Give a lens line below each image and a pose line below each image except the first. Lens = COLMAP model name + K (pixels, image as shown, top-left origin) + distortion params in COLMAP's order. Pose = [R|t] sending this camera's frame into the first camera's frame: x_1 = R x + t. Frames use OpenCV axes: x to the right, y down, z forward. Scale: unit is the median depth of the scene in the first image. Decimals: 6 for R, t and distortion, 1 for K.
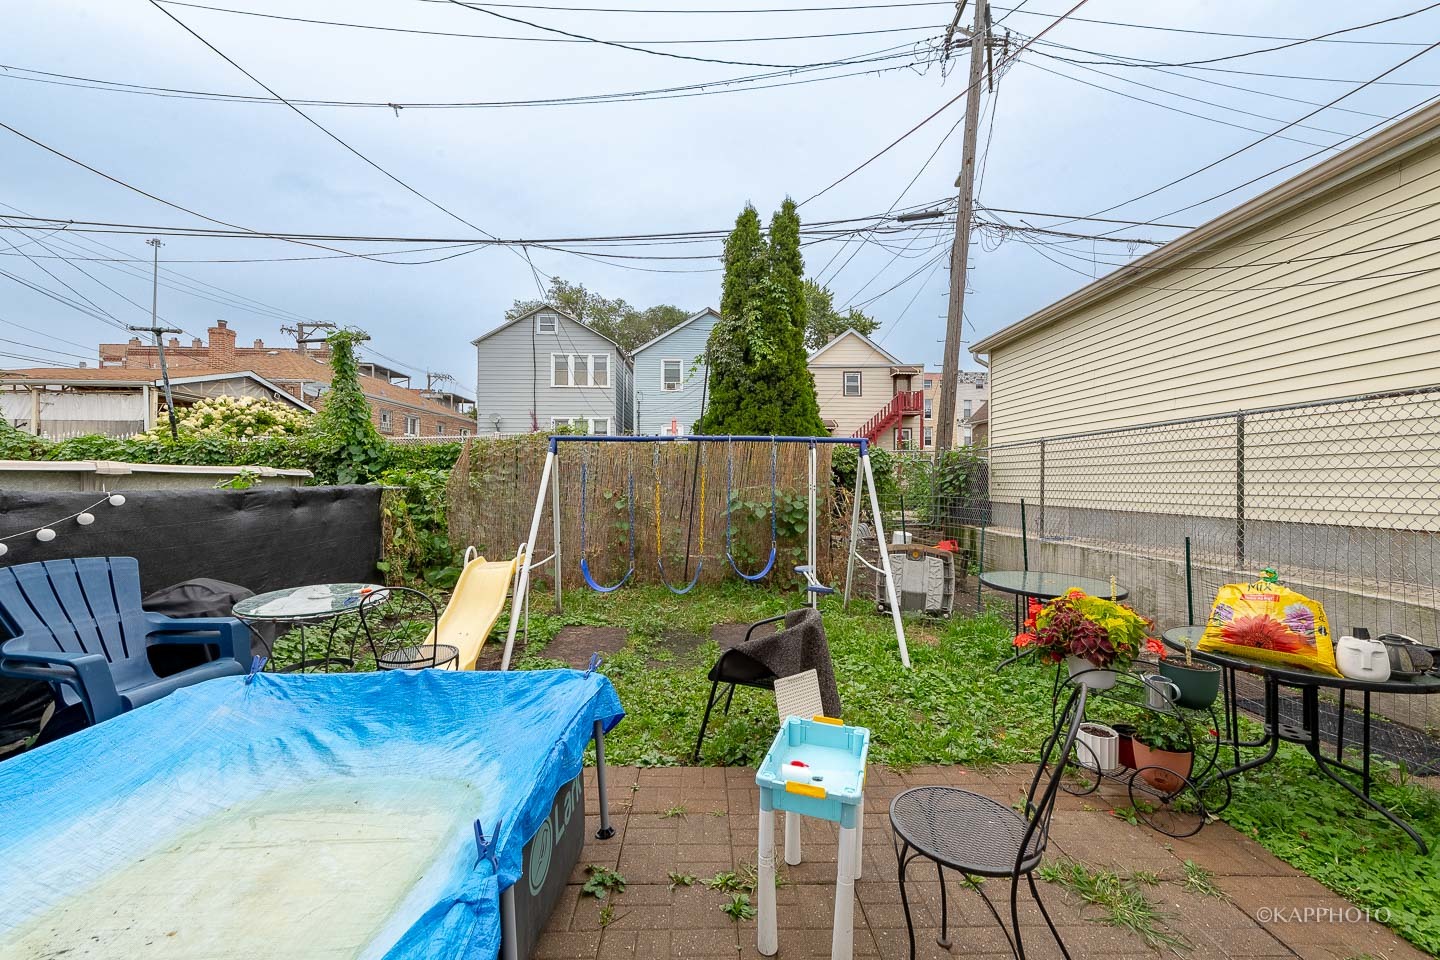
lens RADIAL K [[570.0, 0, 721.0], [0, 570.0, 474.8], [0, 0, 1]] dist [0.013035, -0.000151]
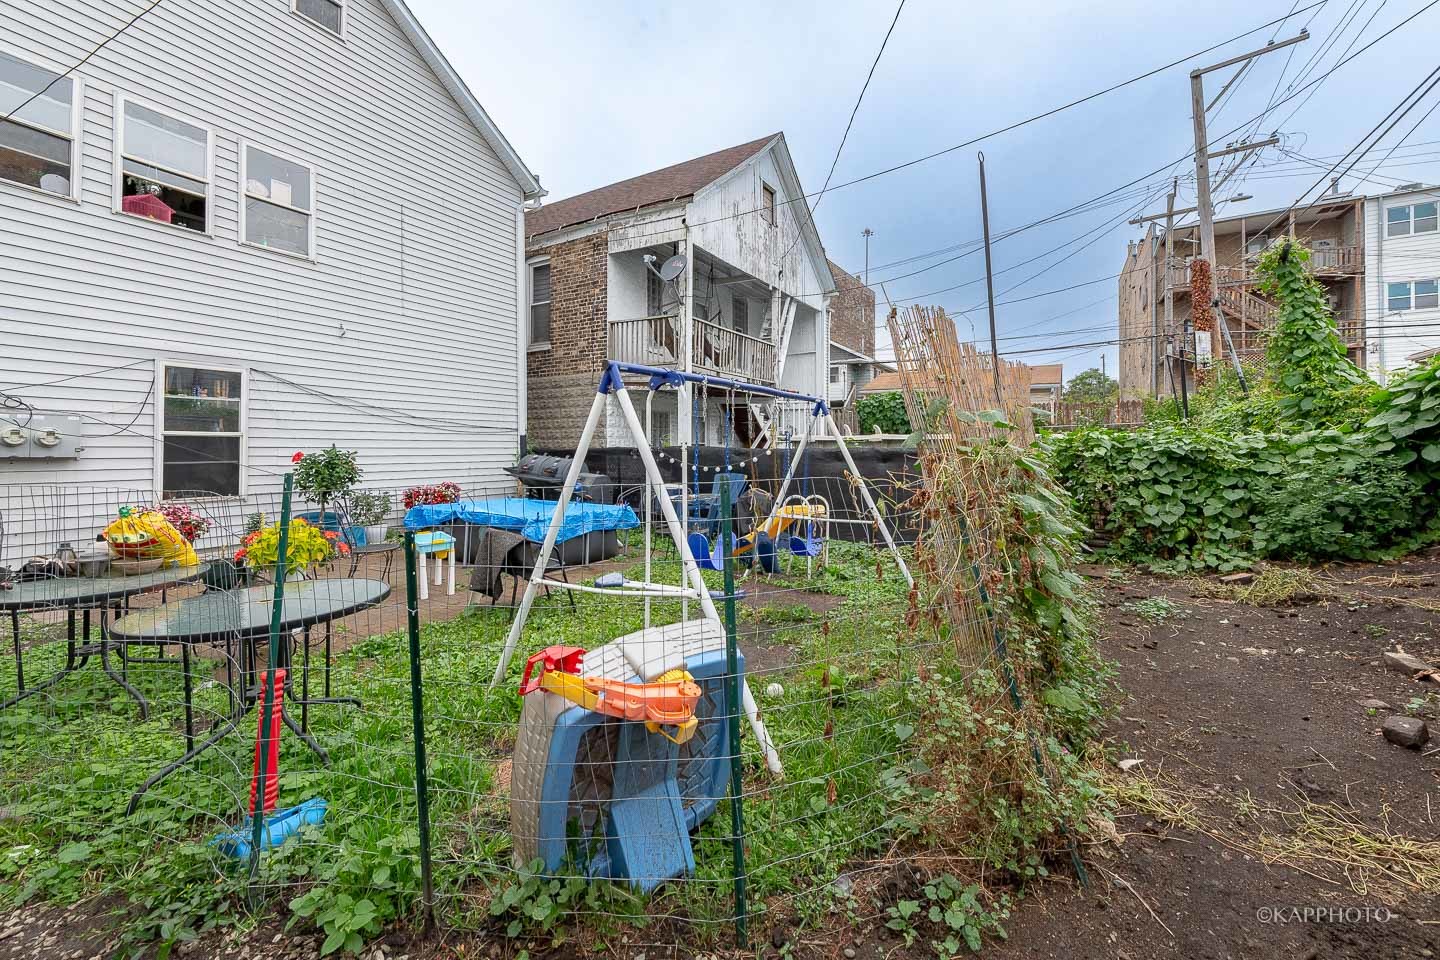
lens RADIAL K [[582.1, 0, 722.0], [0, 582.1, 446.5], [0, 0, 1]] dist [0.010030, -0.000317]
pose [[-0.541368, -0.006310, -0.840762, 0.395691], [0.004963, 0.999930, -0.010700, 0.016098], [0.840771, -0.009966, -0.541299, 0.806089]]
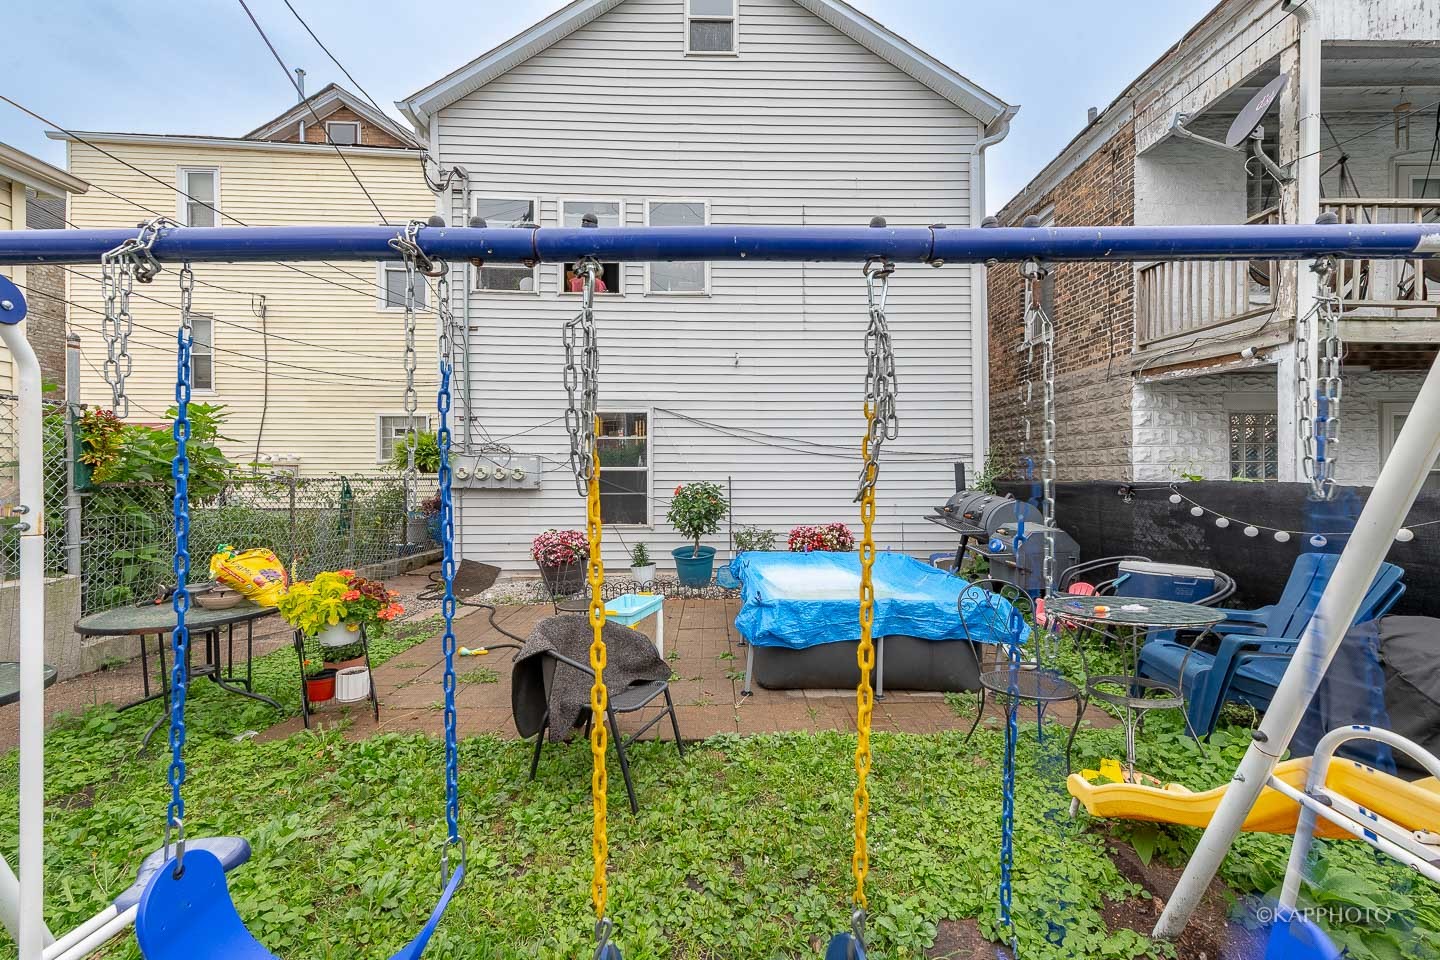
lens RADIAL K [[570.0, 0, 721.0], [0, 570.0, 474.8], [0, 0, 1]] dist [0.013035, -0.000151]
pose [[-0.999090, -0.003192, 0.042542, -0.022505], [-0.003580, 0.999953, -0.009057, 0.005420], [-0.042511, -0.009201, -0.999054, 0.684029]]
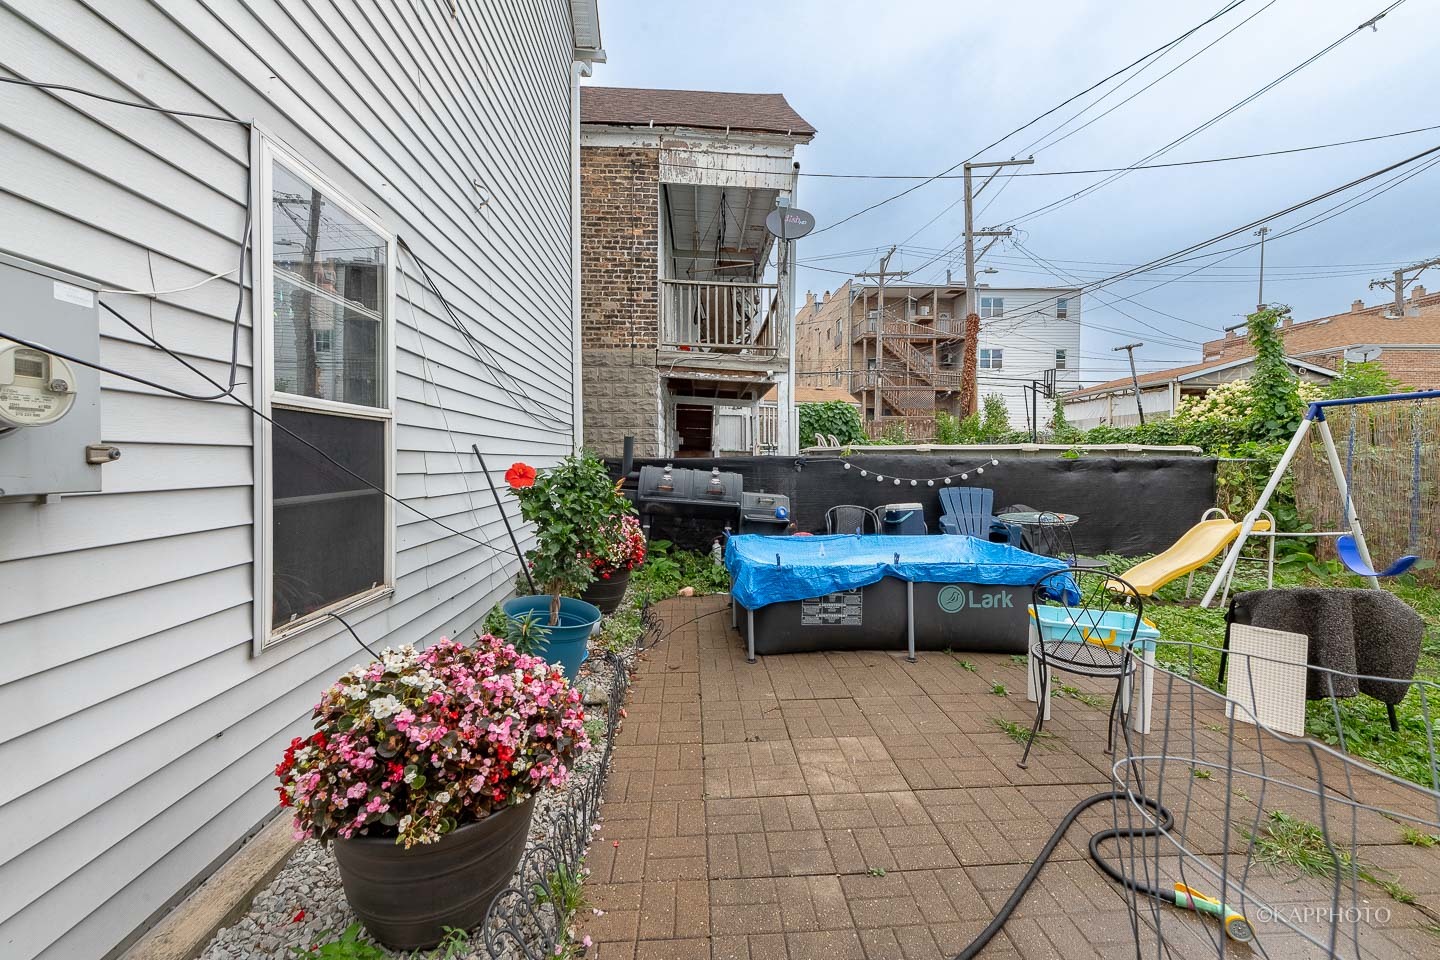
lens RADIAL K [[570.0, 0, 721.0], [0, 570.0, 474.8], [0, 0, 1]] dist [0.013035, -0.000151]
pose [[0.025066, 0.023576, -0.999408, 0.358013], [0.008805, 0.999678, 0.023804, 0.011813], [0.999647, -0.009396, 0.024850, -0.005215]]
